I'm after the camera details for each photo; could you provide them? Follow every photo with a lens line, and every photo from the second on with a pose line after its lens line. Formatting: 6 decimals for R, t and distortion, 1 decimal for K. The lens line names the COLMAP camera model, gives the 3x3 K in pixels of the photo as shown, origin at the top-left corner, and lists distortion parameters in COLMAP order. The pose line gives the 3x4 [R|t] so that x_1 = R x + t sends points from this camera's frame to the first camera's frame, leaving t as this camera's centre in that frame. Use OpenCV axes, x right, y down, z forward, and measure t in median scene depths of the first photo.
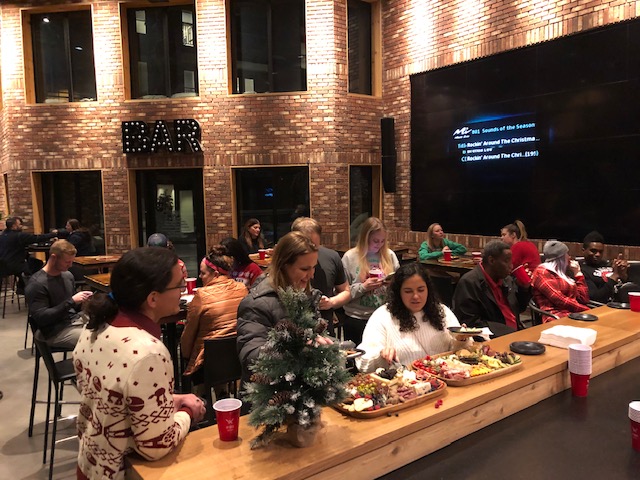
lens RADIAL K [[521.3, 0, 319.6], [0, 521.3, 240.3], [0, 0, 1]] dist [0.018742, -0.009816]
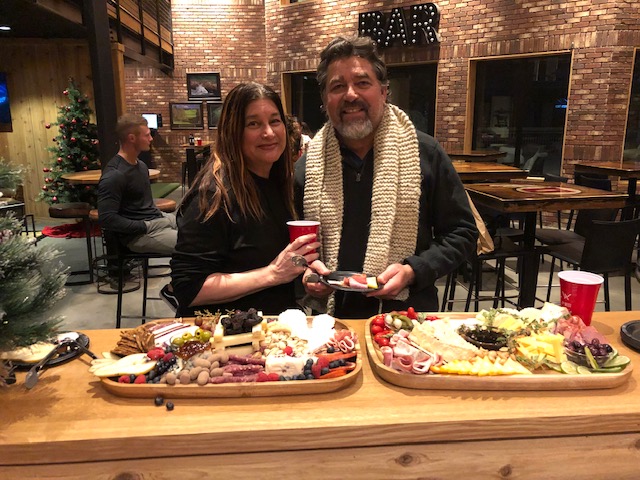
lens RADIAL K [[521.3, 0, 316.9], [0, 521.3, 234.7], [0, 0, 1]] dist [0.018742, -0.009816]
pose [[0.841625, 0.134825, -0.522962, 0.098152], [-0.062488, 0.986144, 0.153673, 0.021913], [0.536435, -0.096656, 0.838388, 0.143726]]
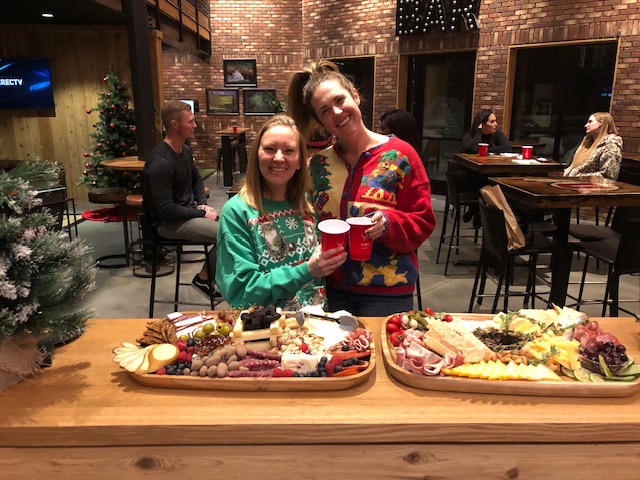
lens RADIAL K [[521.3, 0, 319.8], [0, 521.3, 236.9], [0, 0, 1]] dist [0.018742, -0.009816]
pose [[0.805981, 0.170028, -0.566996, 0.101870], [-0.075095, 0.979490, 0.186978, 0.018269], [0.587158, -0.108122, 0.802219, 0.143652]]
